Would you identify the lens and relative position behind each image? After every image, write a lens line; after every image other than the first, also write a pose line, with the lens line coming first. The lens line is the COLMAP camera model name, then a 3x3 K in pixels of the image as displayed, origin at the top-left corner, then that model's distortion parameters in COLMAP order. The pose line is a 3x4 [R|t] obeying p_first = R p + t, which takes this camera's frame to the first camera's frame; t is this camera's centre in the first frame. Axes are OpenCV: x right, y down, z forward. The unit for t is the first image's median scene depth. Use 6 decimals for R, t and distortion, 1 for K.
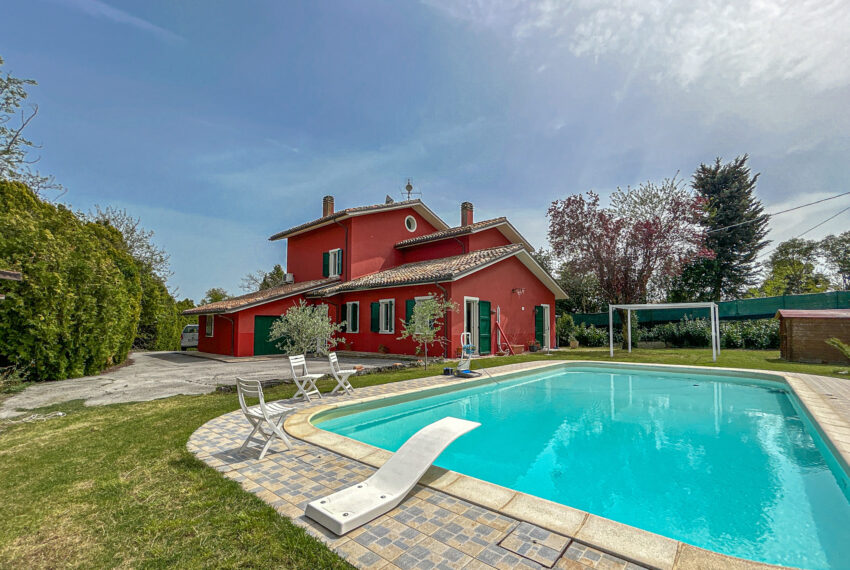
lens RADIAL K [[375.7, 0, 424.0], [0, 375.7, 305.9], [0, 0, 1]] dist [0.000643, 0.000397]
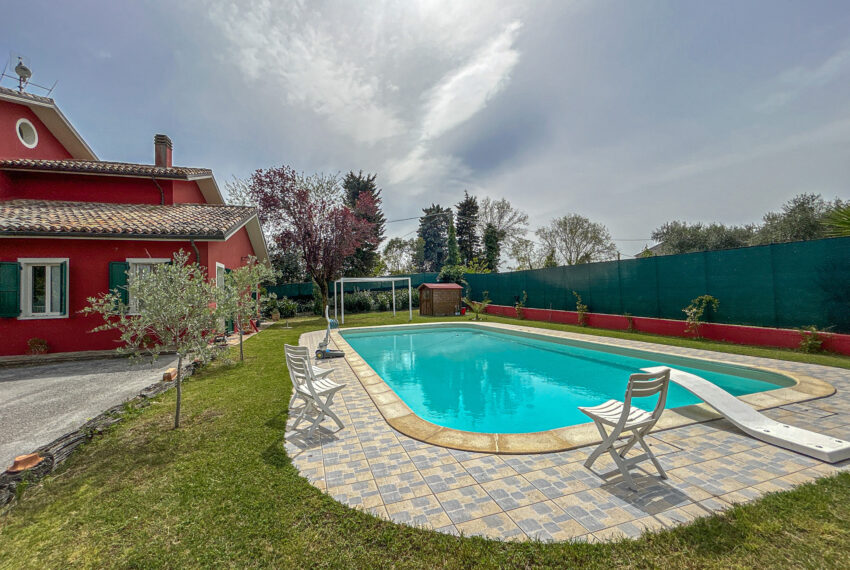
lens RADIAL K [[353.0, 0, 425.0], [0, 353.0, 285.0], [0, 0, 1]] dist [0.000331, 0.000231]
pose [[0.504421, 0.006516, 0.863433, -0.228035], [-0.018912, 0.999815, 0.003504, 0.008479], [-0.863251, -0.018097, 0.504451, 0.193386]]
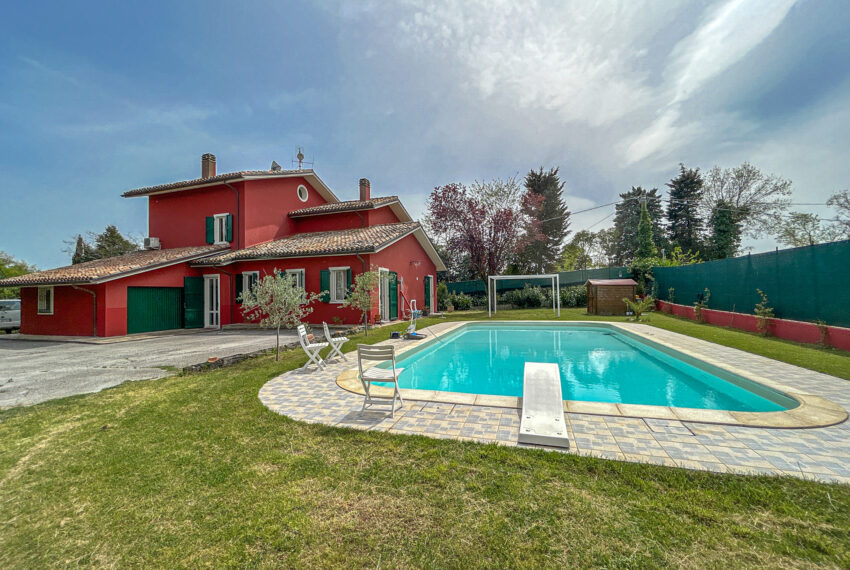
lens RADIAL K [[353.0, 0, 425.0], [0, 353.0, 285.0], [0, 0, 1]] dist [0.000331, 0.000231]
pose [[0.913766, -0.006711, 0.406187, -0.138412], [-0.003209, 0.999713, 0.023736, 0.000749], [-0.406229, -0.022992, 0.913482, 0.008681]]
